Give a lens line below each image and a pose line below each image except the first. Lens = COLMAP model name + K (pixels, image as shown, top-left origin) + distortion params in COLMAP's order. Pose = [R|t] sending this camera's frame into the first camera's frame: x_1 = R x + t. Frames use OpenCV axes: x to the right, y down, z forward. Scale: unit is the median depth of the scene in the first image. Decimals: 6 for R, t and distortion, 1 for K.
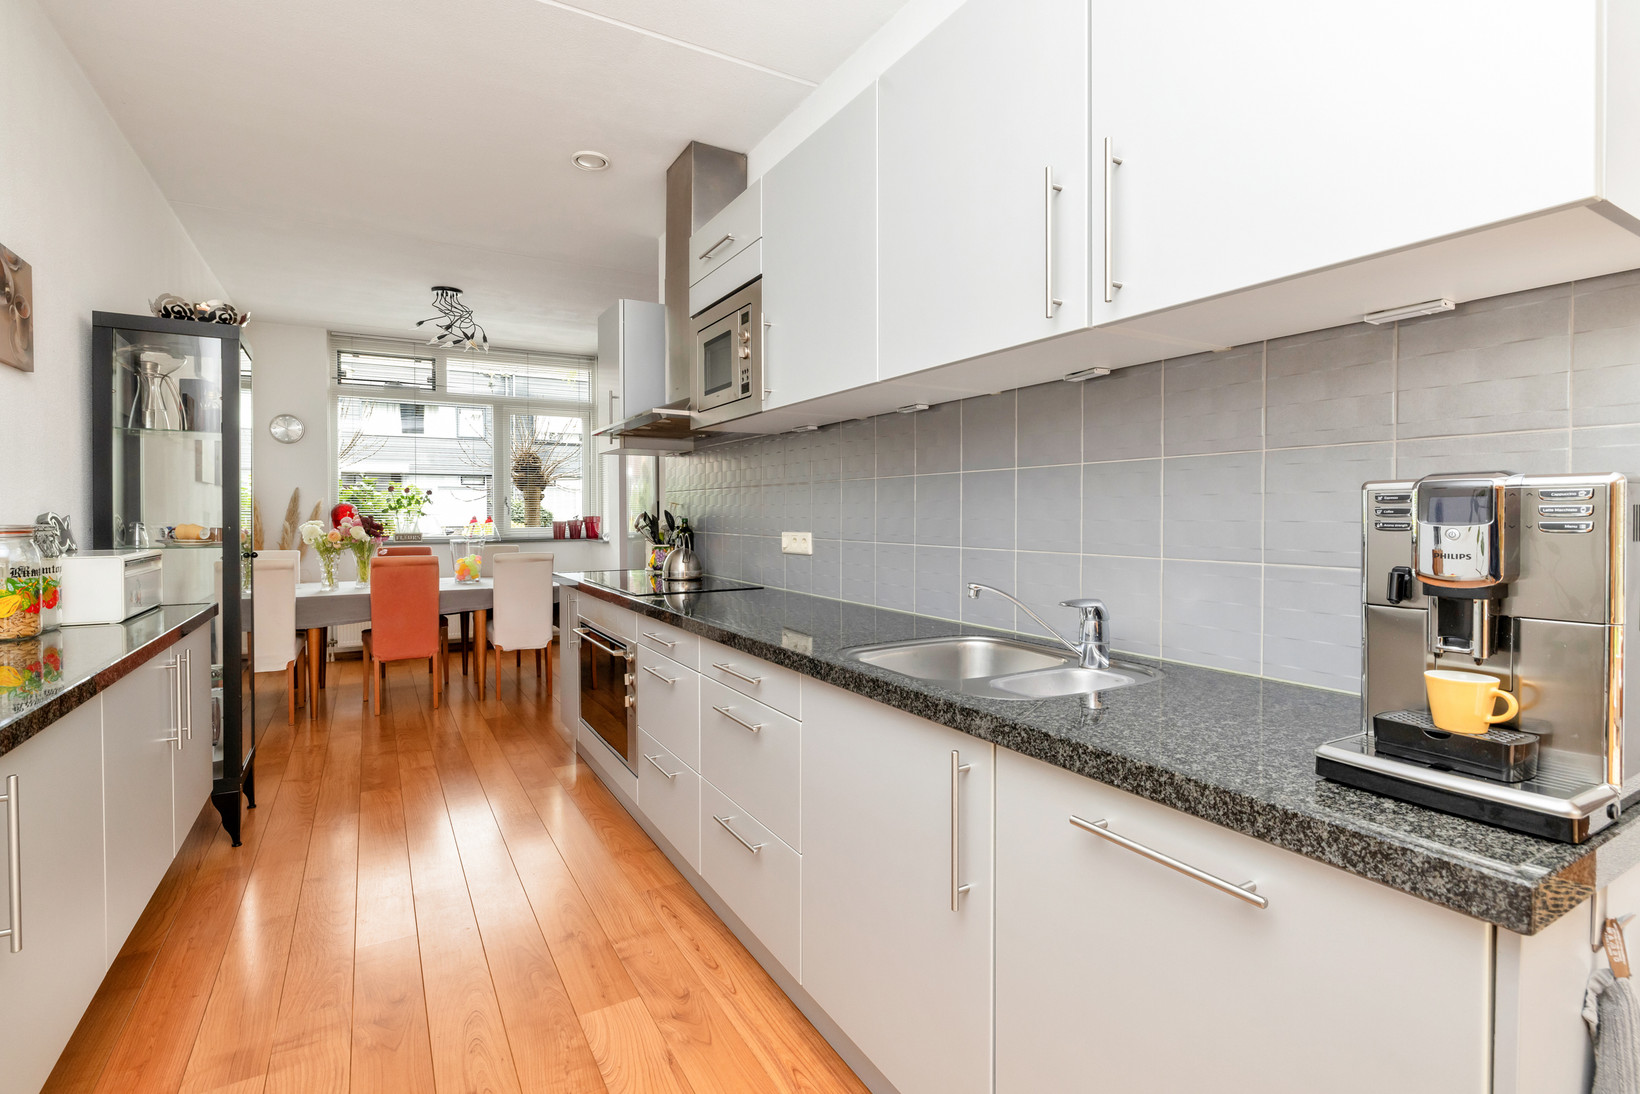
lens RADIAL K [[760.0, 0, 806.5], [0, 760.0, 529.3], [0, 0, 1]] dist [-0.003783, 0.000874]
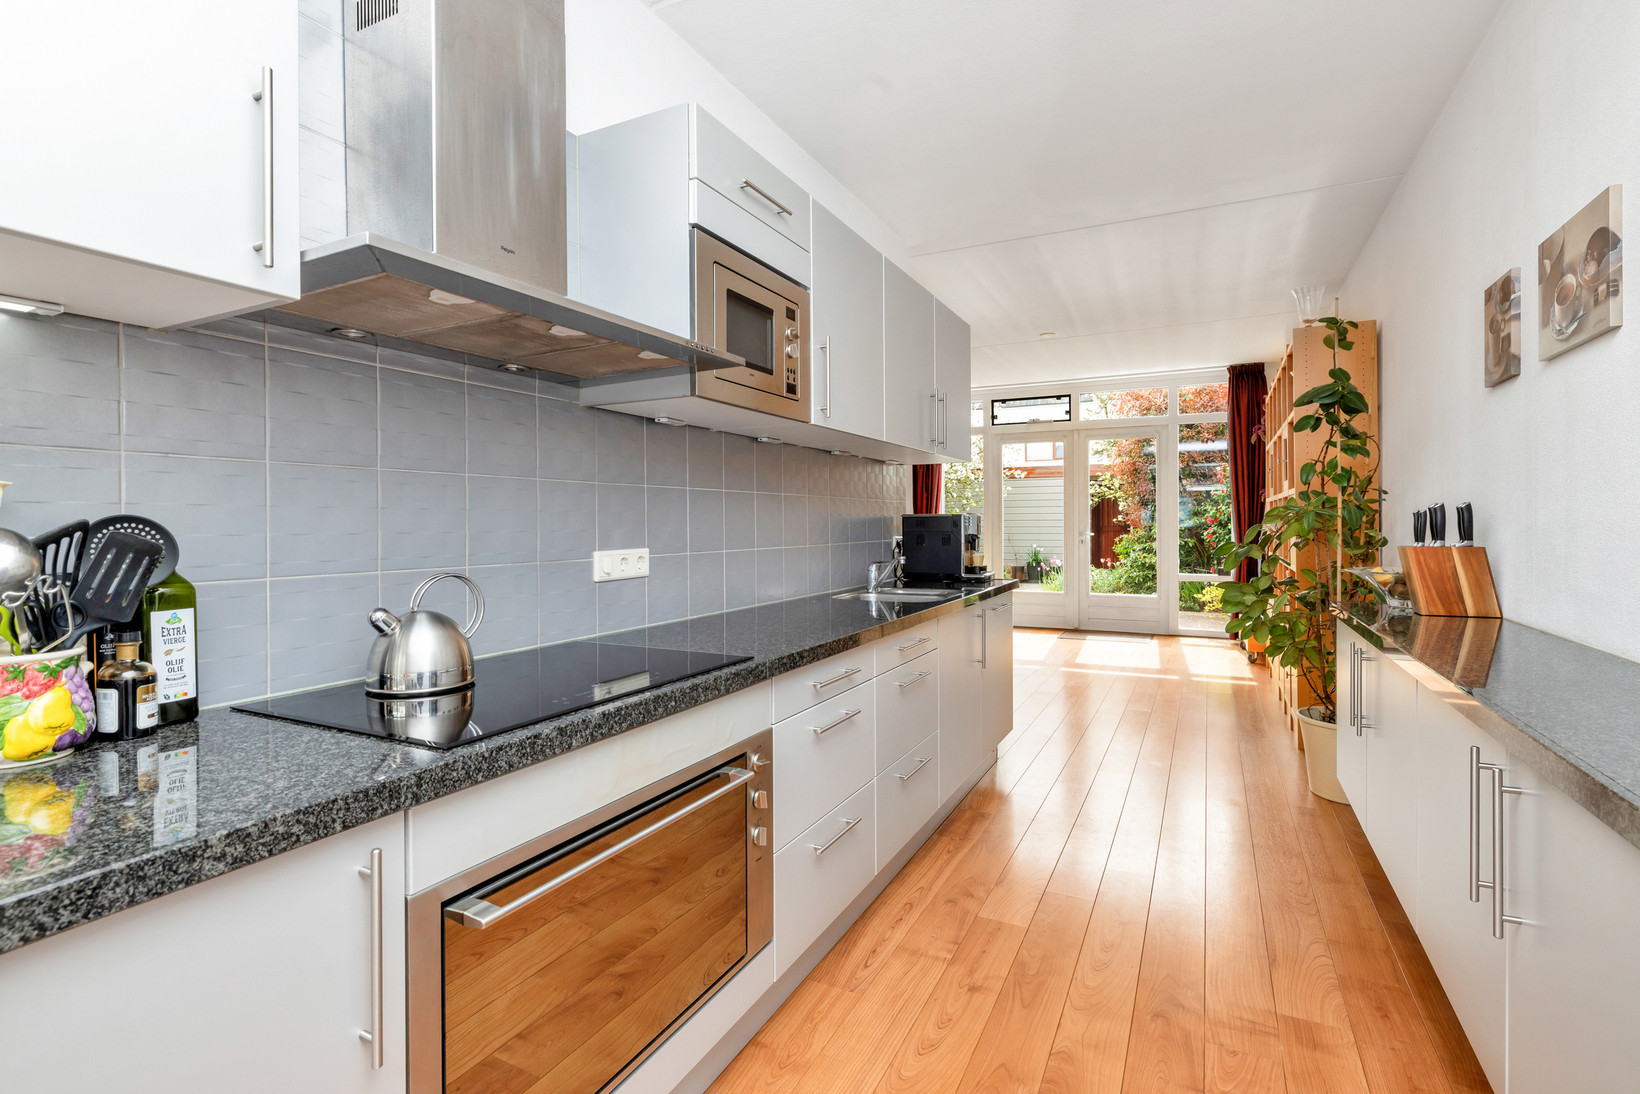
lens RADIAL K [[760.0, 0, 825.1], [0, 760.0, 533.1], [0, 0, 1]] dist [-0.003783, 0.000874]
pose [[-0.549175, -0.004301, 0.835696, -0.622082], [0.026926, 0.999377, 0.022838, -0.020236], [-0.835274, 0.035044, -0.548717, 1.043386]]
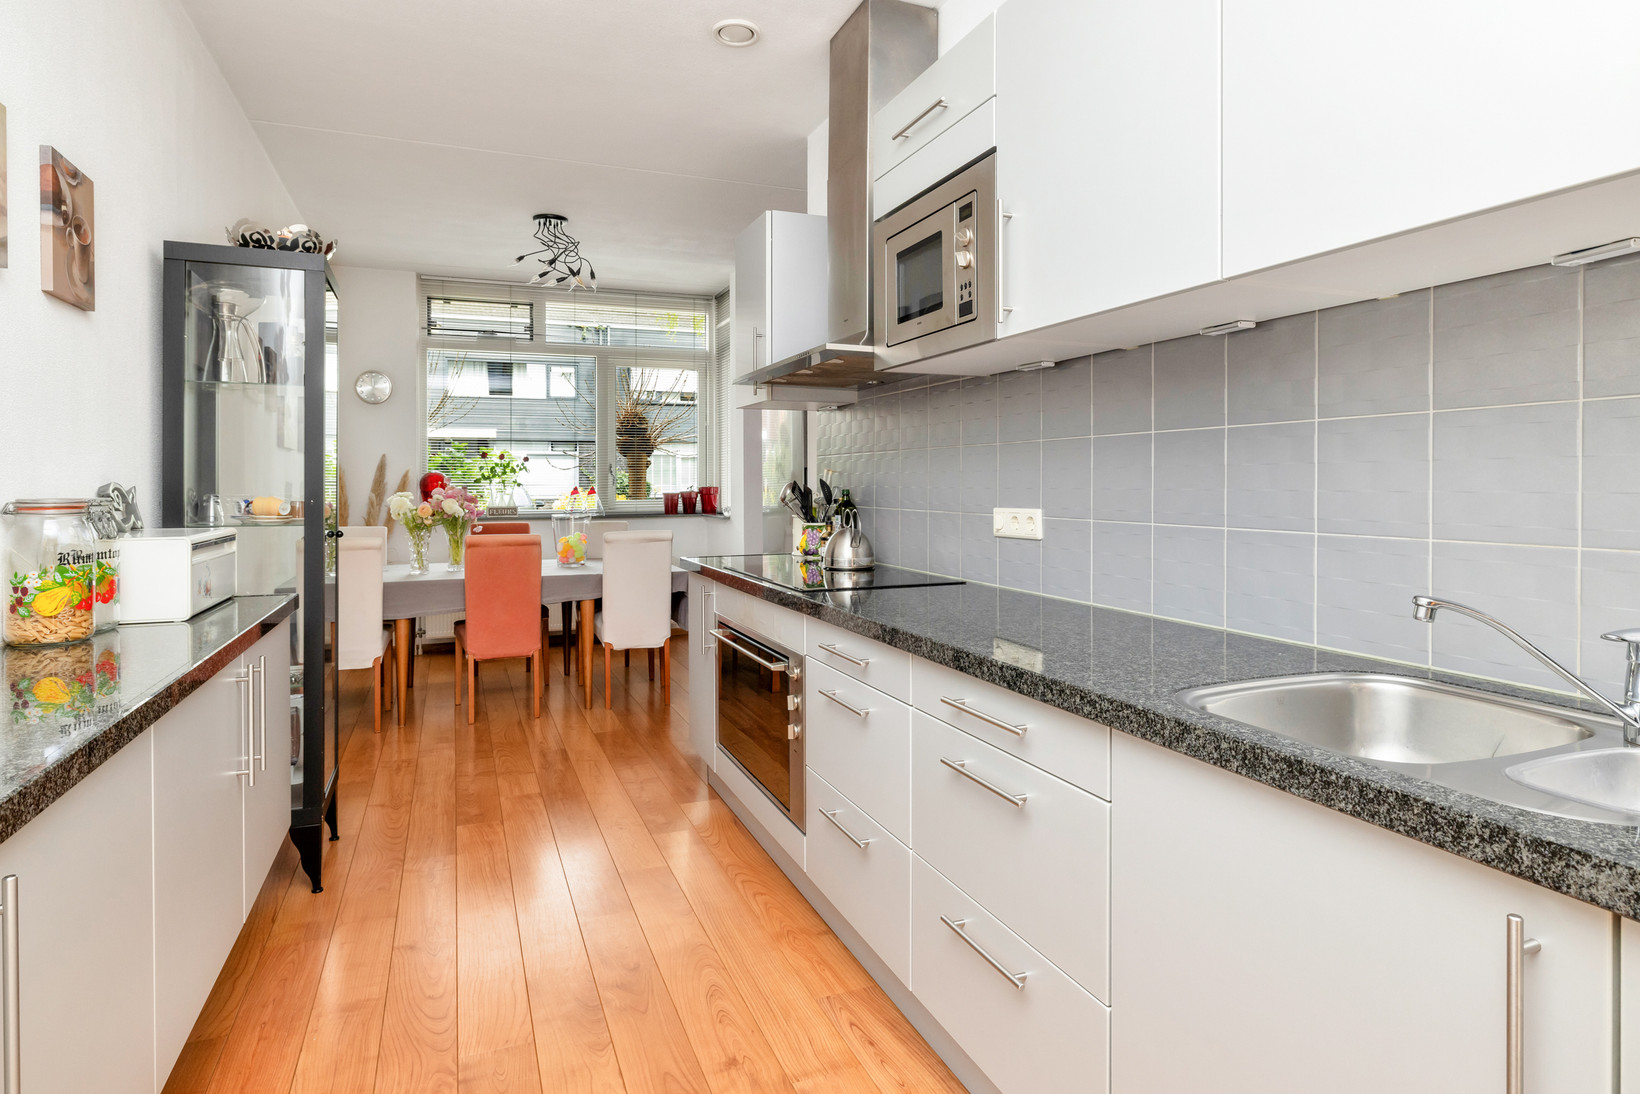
lens RADIAL K [[892.0, 0, 807.3], [0, 892.0, 492.7], [0, 0, 1]] dist [0.001927, -0.002105]
pose [[0.989526, 0.000131, -0.144351, -0.075247], [-0.001619, 0.999947, -0.010186, -0.001856], [0.144342, 0.010313, 0.989474, 0.100442]]
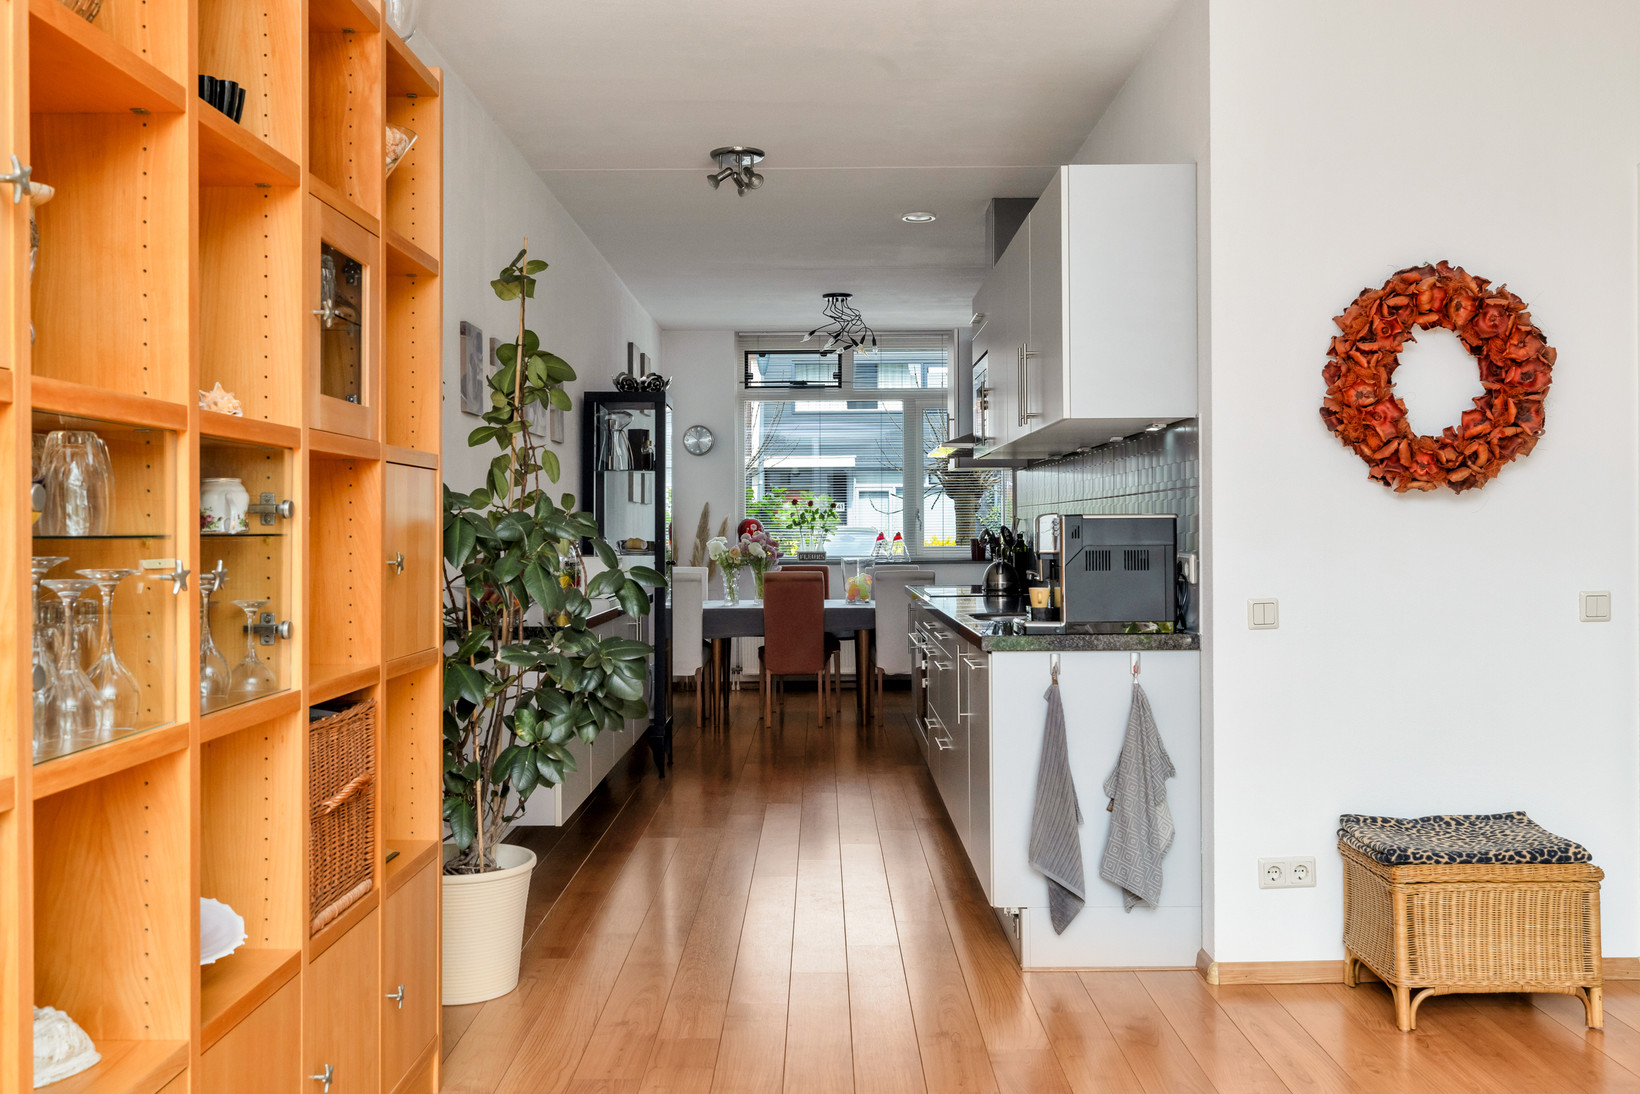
lens RADIAL K [[1415.7, 0, 827.6], [0, 1415.7, 544.4], [0, 0, 1]] dist [-0.002471, -0.000219]
pose [[0.871023, 0.000245, -0.491242, 0.603280], [-0.004607, 0.999960, -0.007670, 0.017915], [0.491221, 0.008944, 0.870989, -0.855585]]
